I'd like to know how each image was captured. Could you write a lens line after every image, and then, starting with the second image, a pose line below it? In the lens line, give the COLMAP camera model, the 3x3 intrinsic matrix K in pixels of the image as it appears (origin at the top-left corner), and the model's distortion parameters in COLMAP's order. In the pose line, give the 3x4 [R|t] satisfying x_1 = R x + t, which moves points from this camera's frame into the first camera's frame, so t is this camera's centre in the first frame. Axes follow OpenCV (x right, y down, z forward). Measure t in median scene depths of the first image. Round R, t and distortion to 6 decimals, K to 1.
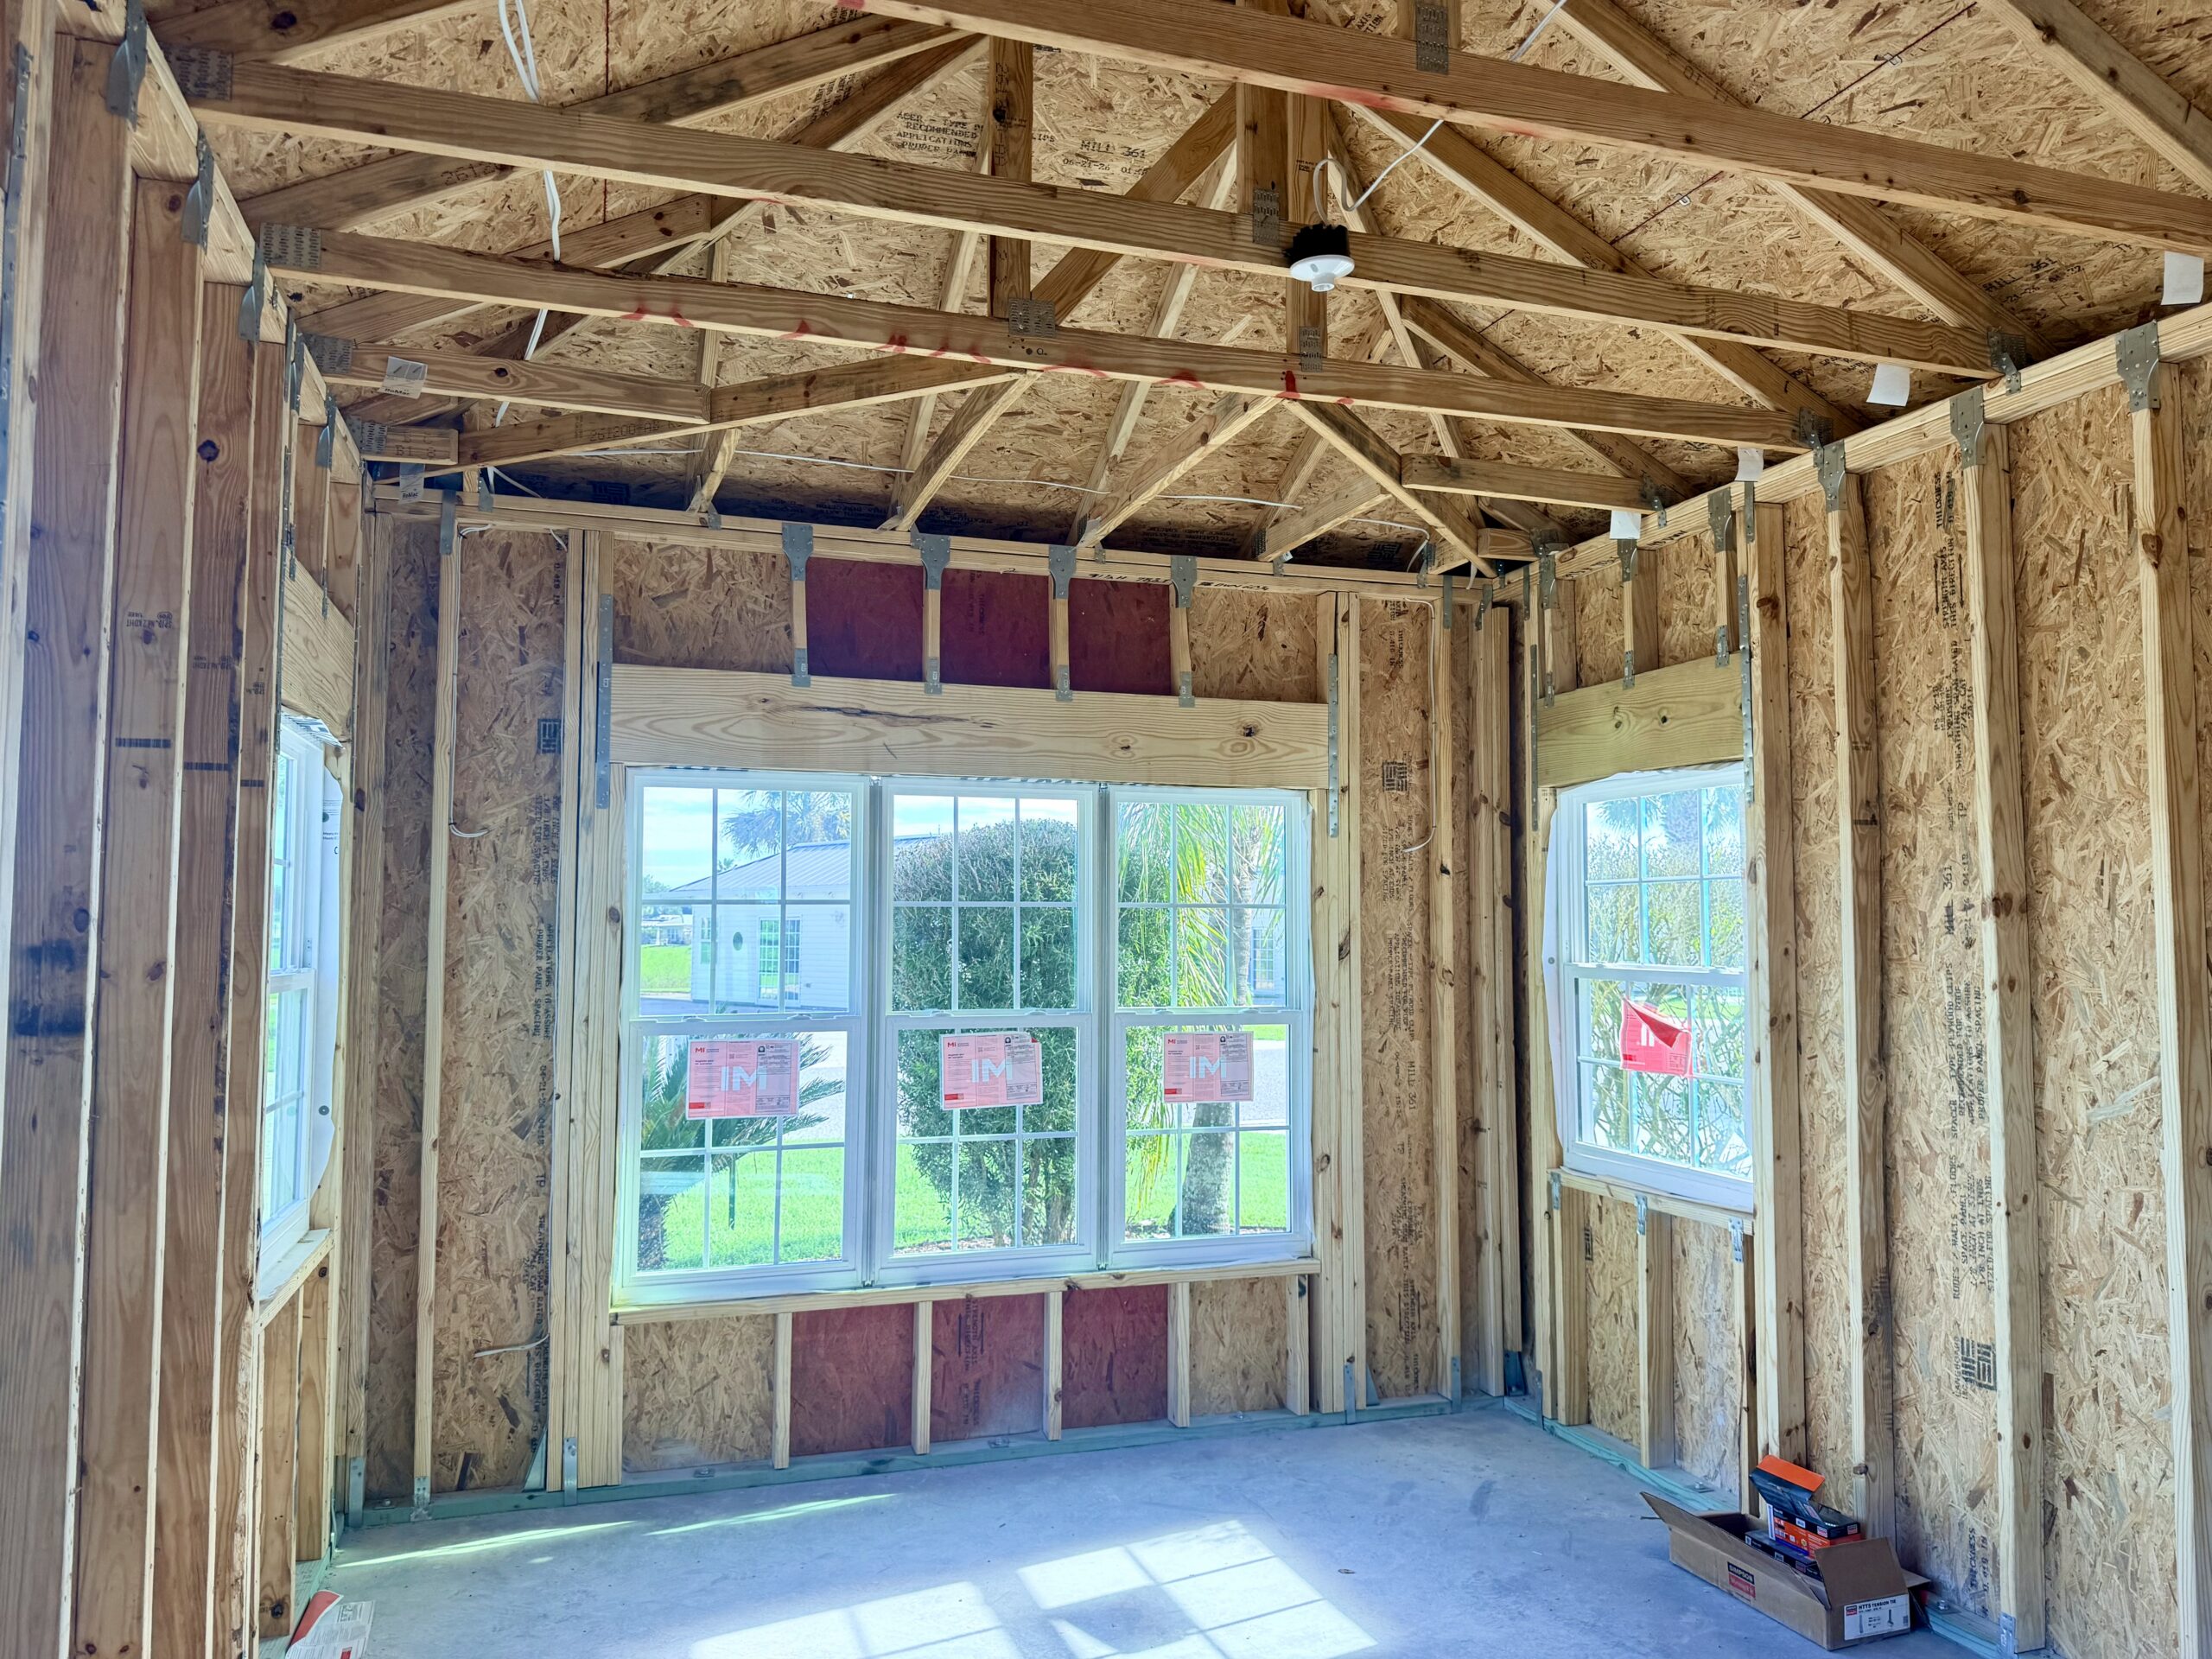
lens RADIAL K [[1599.0, 0, 1134.4], [0, 1599.0, 834.2], [0, 0, 1]] dist [0.100376, -0.186128]
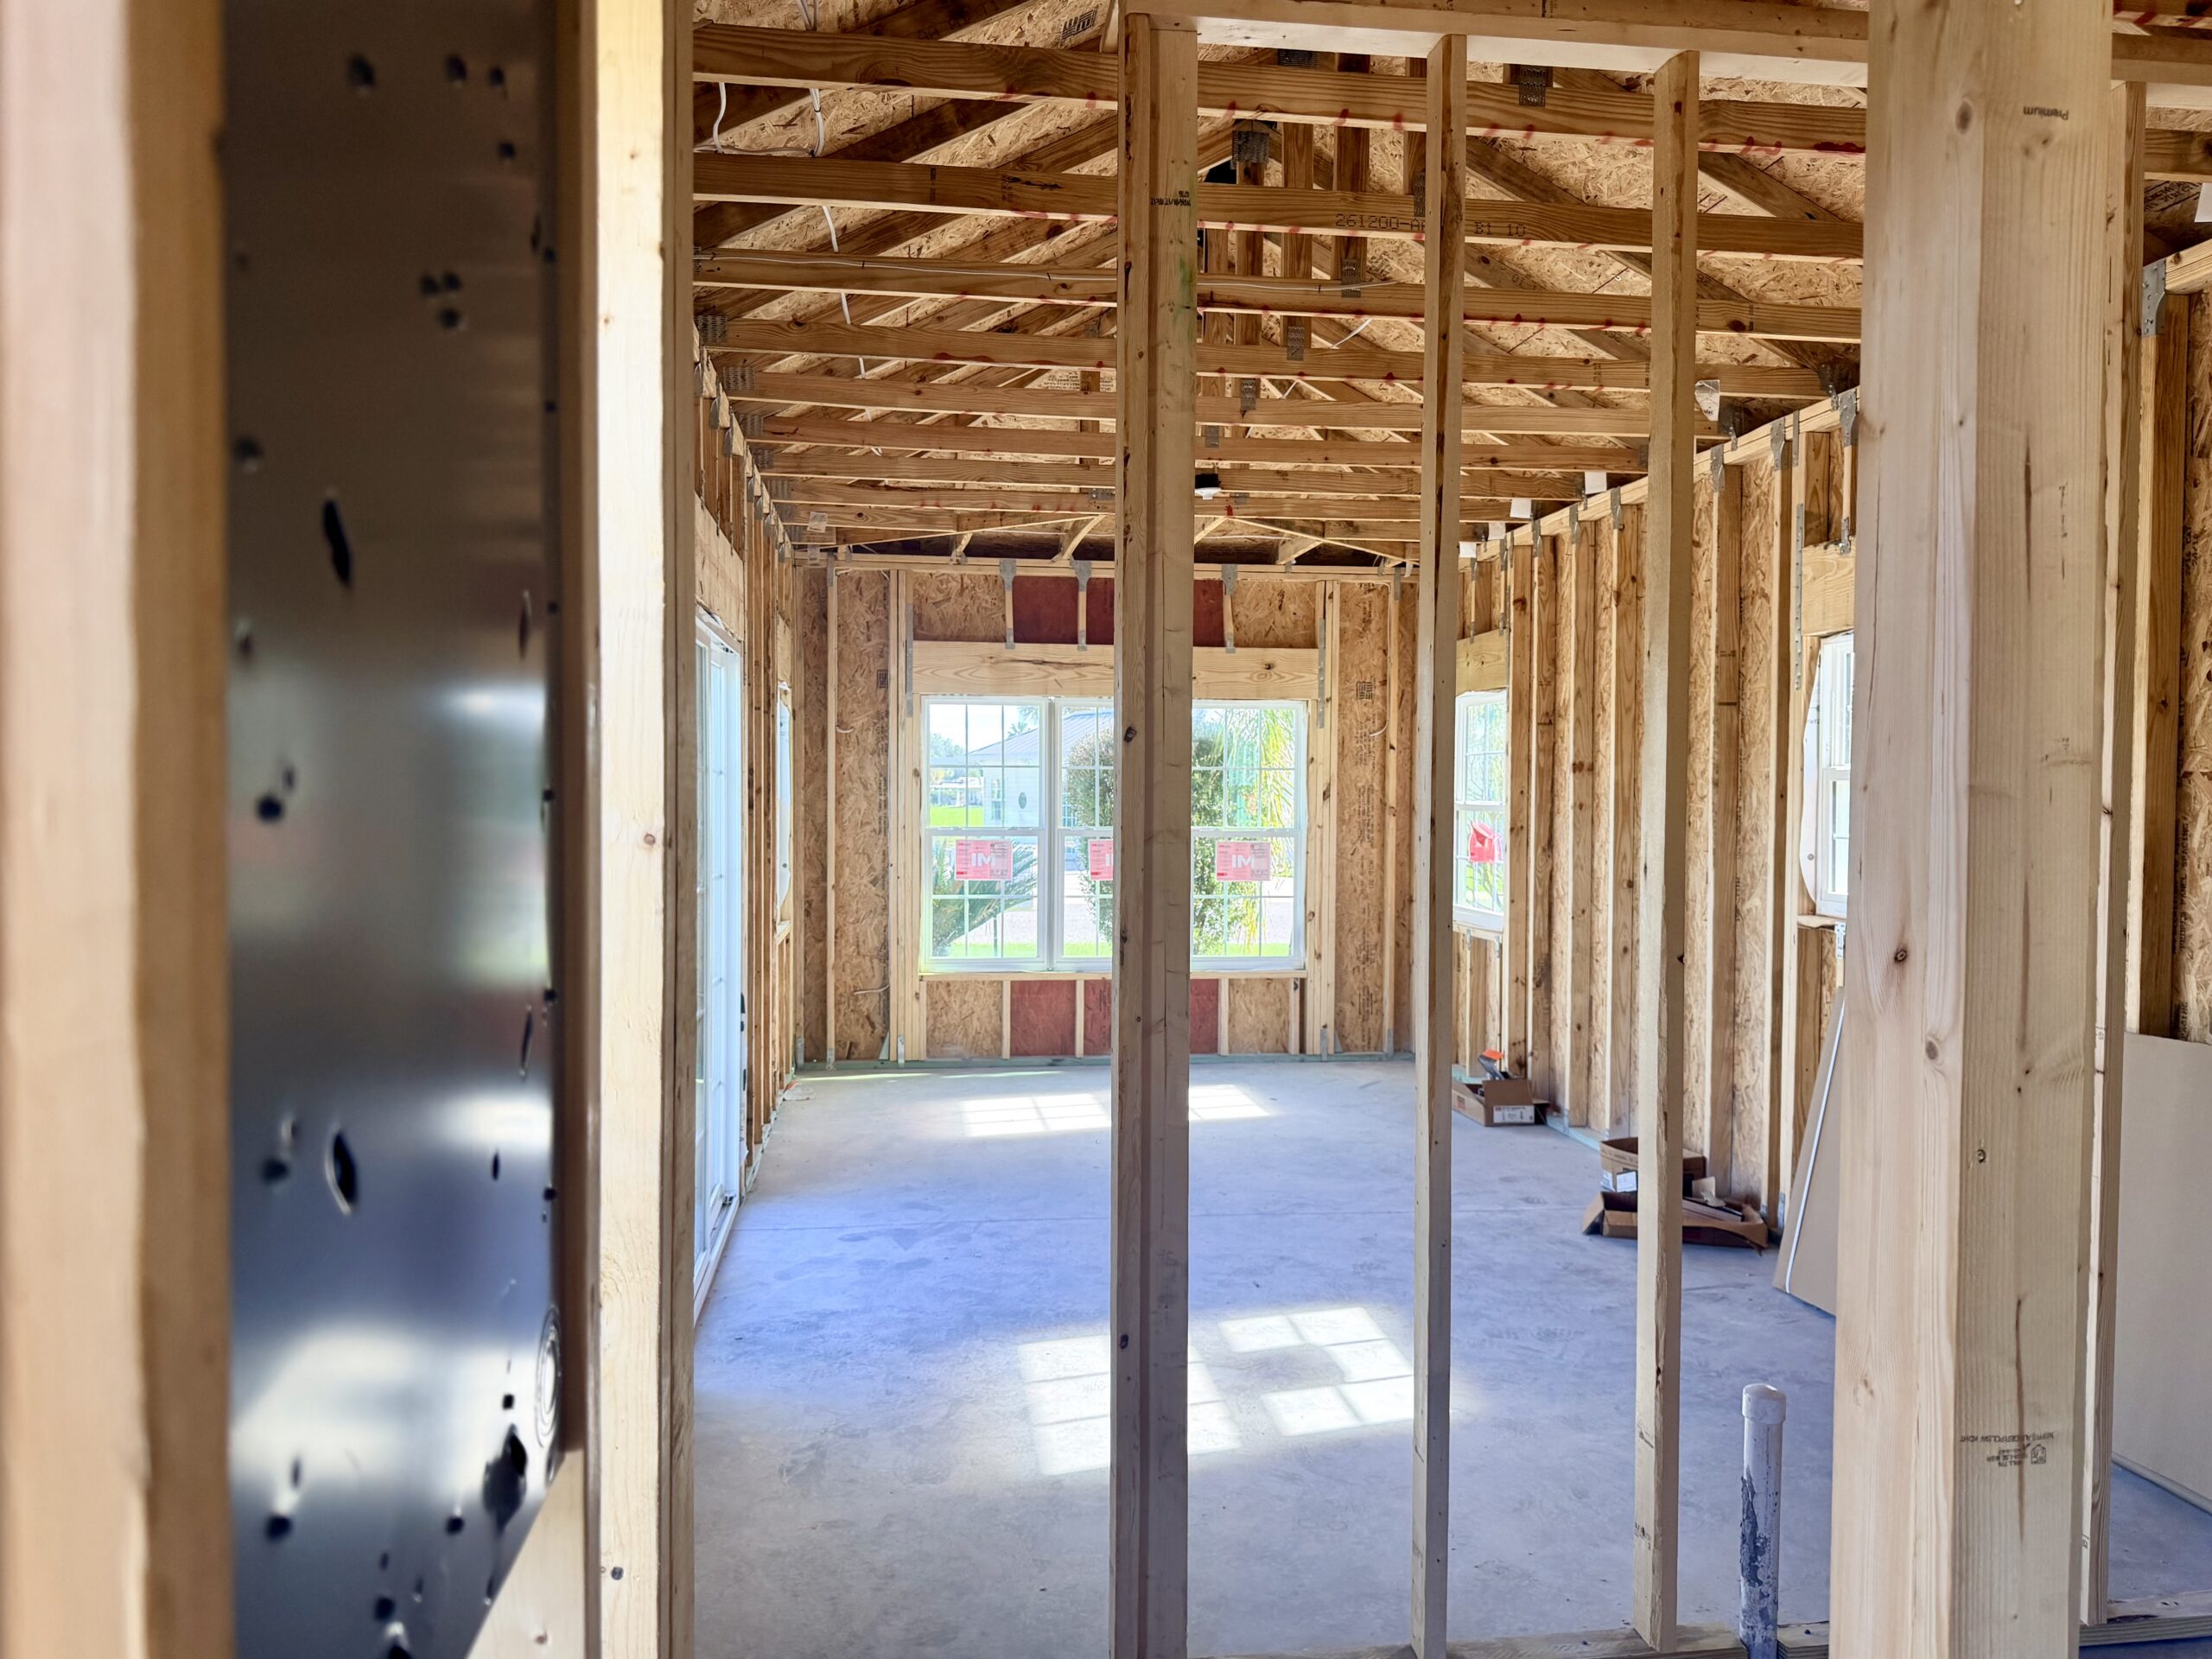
lens RADIAL K [[1558.3, 0, 1131.8], [0, 1558.3, 831.5], [0, 0, 1]] dist [0.089674, -0.095889]
pose [[0.984984, 0.007602, -0.172481, 0.242016], [0.006921, 0.996488, 0.083444, -0.032164], [0.172509, -0.083384, 0.981472, -0.757910]]
